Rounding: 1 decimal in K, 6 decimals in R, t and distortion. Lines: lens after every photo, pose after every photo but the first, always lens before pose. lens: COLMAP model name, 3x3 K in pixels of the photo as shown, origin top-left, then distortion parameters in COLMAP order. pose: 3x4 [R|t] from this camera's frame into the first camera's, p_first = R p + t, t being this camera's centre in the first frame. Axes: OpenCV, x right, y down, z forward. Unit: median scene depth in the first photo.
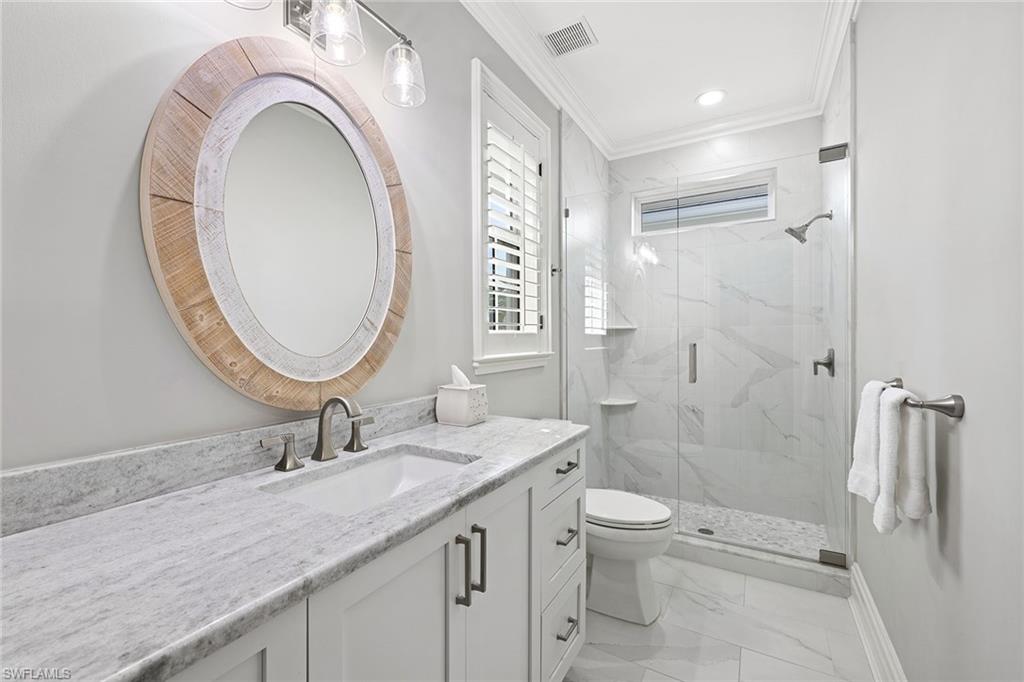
lens RADIAL K [[431.1, 0, 505.6], [0, 431.1, 337.7], [0, 0, 1]] dist [-0.001395, 0.000141]
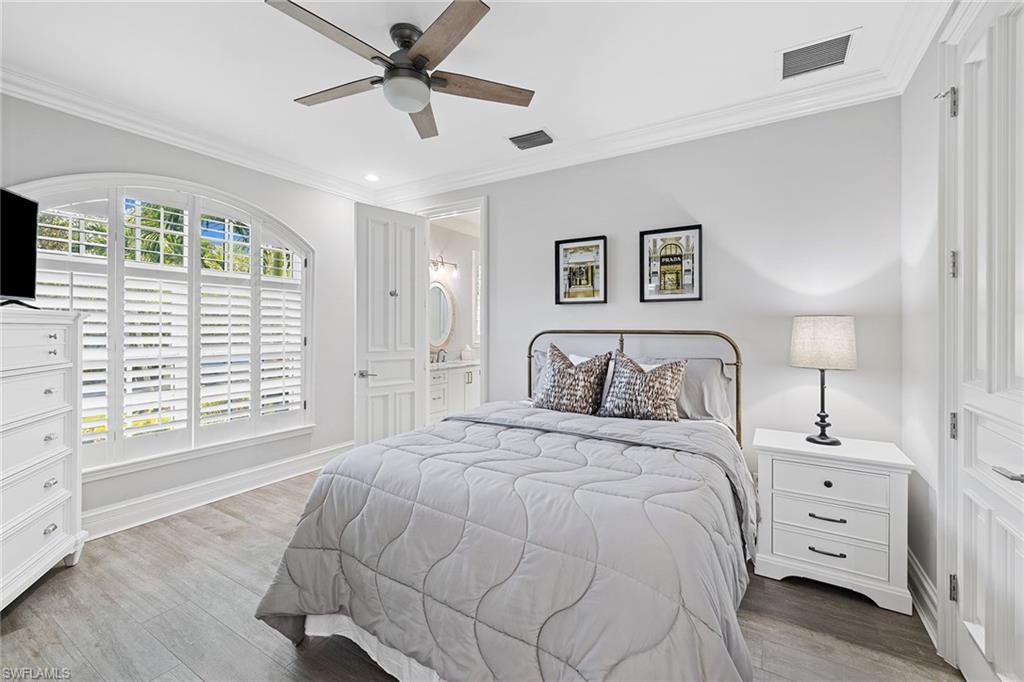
lens RADIAL K [[431.7, 0, 506.6], [0, 431.7, 330.0], [0, 0, 1]] dist [0.003177, 0.000253]
pose [[0.999582, 0.006180, -0.028260, 0.396891], [-0.006218, 0.999980, -0.001253, -0.061845], [0.028251, 0.001429, 0.999600, -3.261961]]
